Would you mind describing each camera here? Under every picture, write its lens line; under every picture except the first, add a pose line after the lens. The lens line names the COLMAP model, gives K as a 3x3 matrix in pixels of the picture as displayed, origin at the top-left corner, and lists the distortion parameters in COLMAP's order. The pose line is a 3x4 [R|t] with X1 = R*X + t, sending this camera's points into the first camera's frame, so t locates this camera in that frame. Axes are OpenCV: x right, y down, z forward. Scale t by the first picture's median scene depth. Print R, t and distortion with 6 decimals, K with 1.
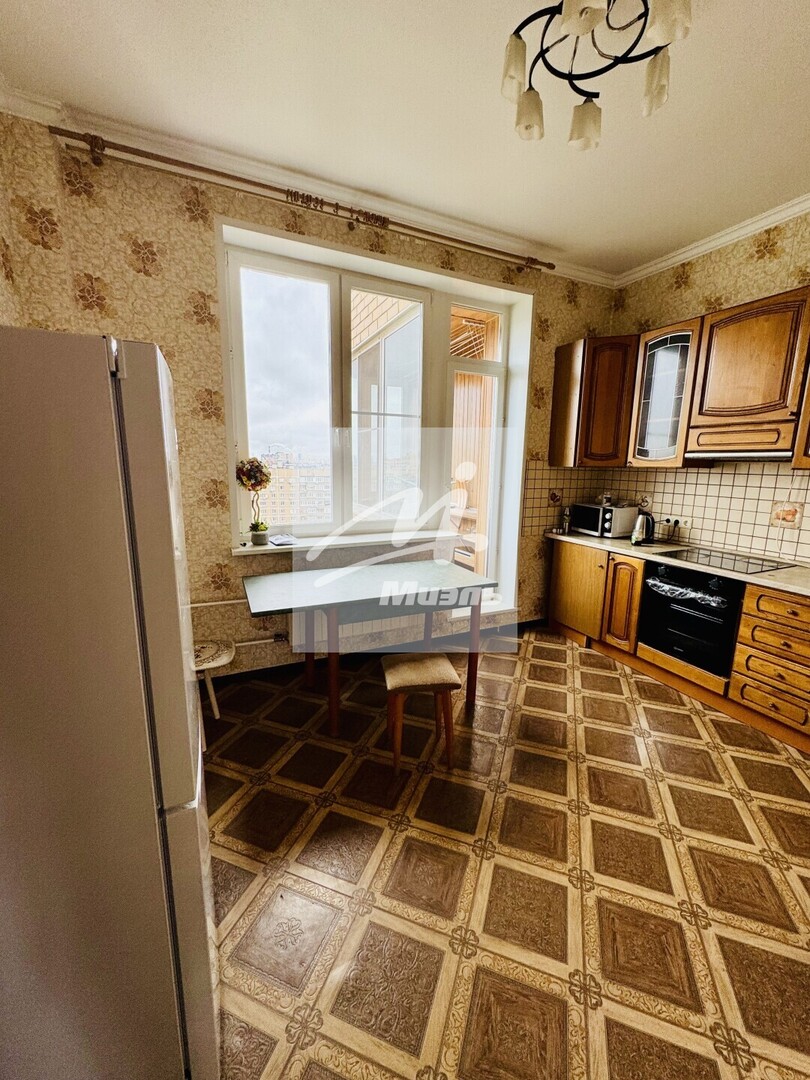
lens RADIAL K [[428.0, 0, 401.6], [0, 428.0, 539.7], [0, 0, 1]] dist [-0.003125, -0.000130]
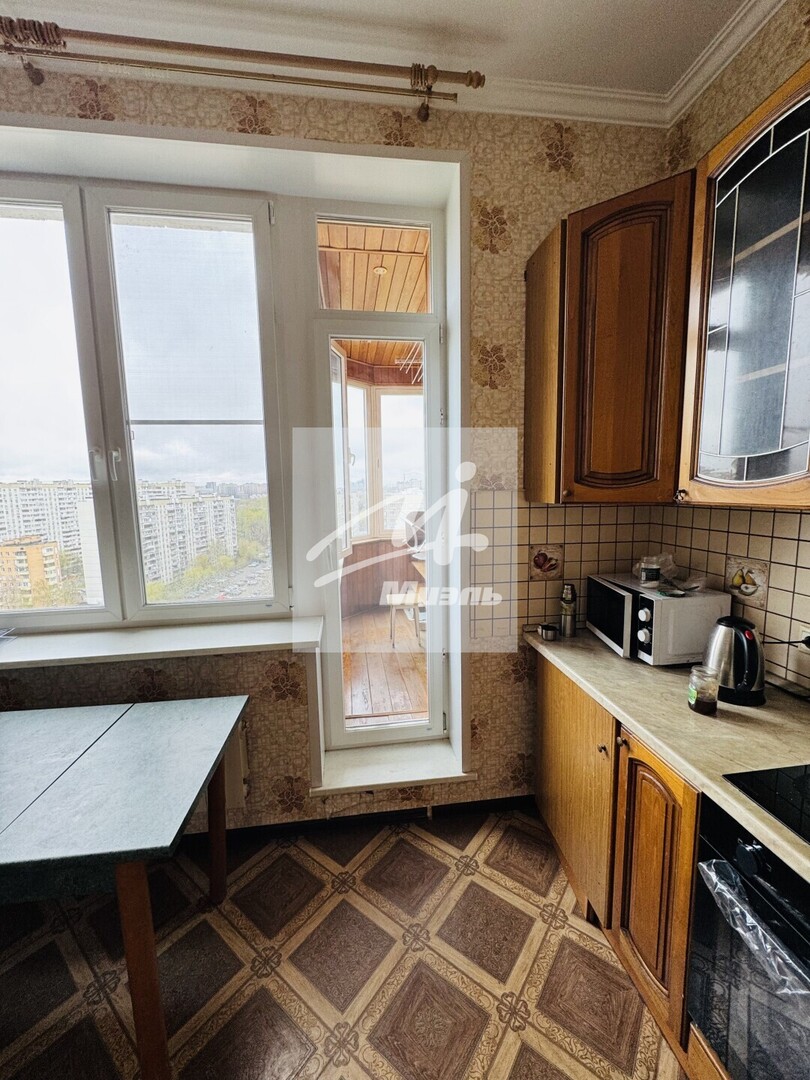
lens RADIAL K [[428.0, 0, 402.7], [0, 428.0, 539.0], [0, 0, 1]] dist [-0.003125, -0.000130]
pose [[0.955226, 0.004268, -0.295847, 0.444501], [-0.020946, 0.998363, -0.053229, -0.122364], [0.295136, 0.057043, 0.953751, 0.604075]]
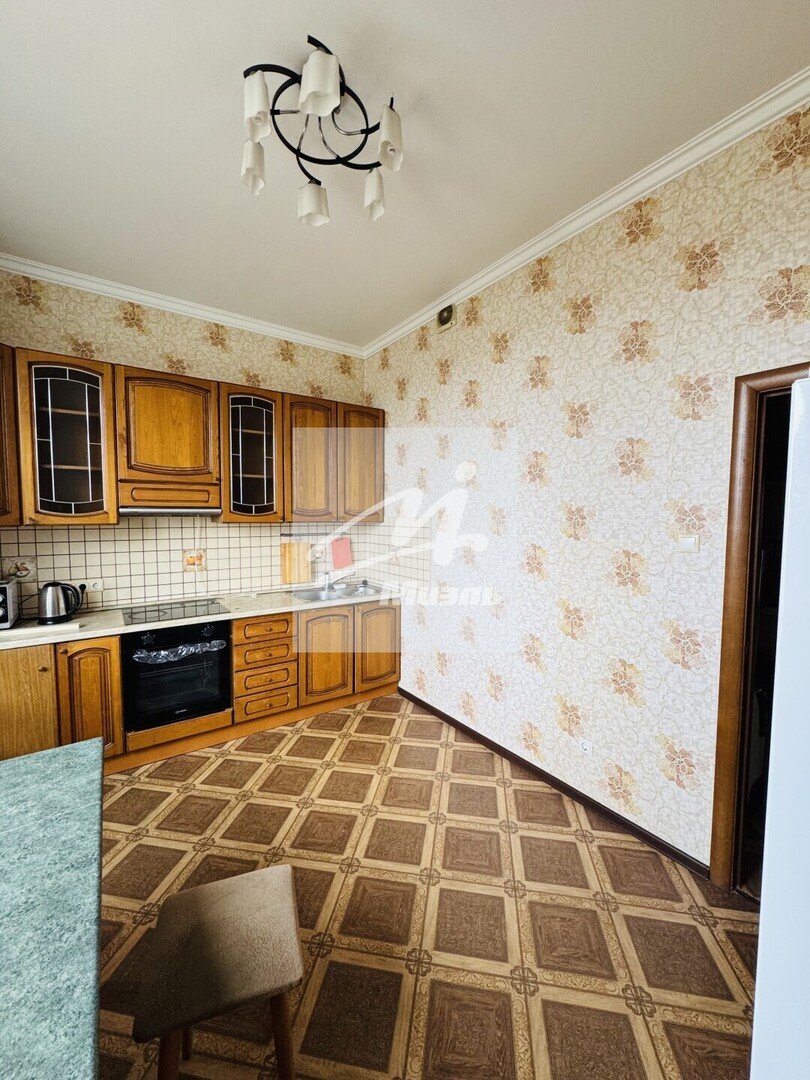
lens RADIAL K [[428.0, 0, 408.6], [0, 428.0, 540.3], [0, 0, 1]] dist [-0.003125, -0.000130]
pose [[-0.196955, -0.073136, 0.977681, -0.336613], [0.167595, 0.980024, 0.107073, -0.127041], [-0.965982, 0.184943, -0.180764, 0.571219]]
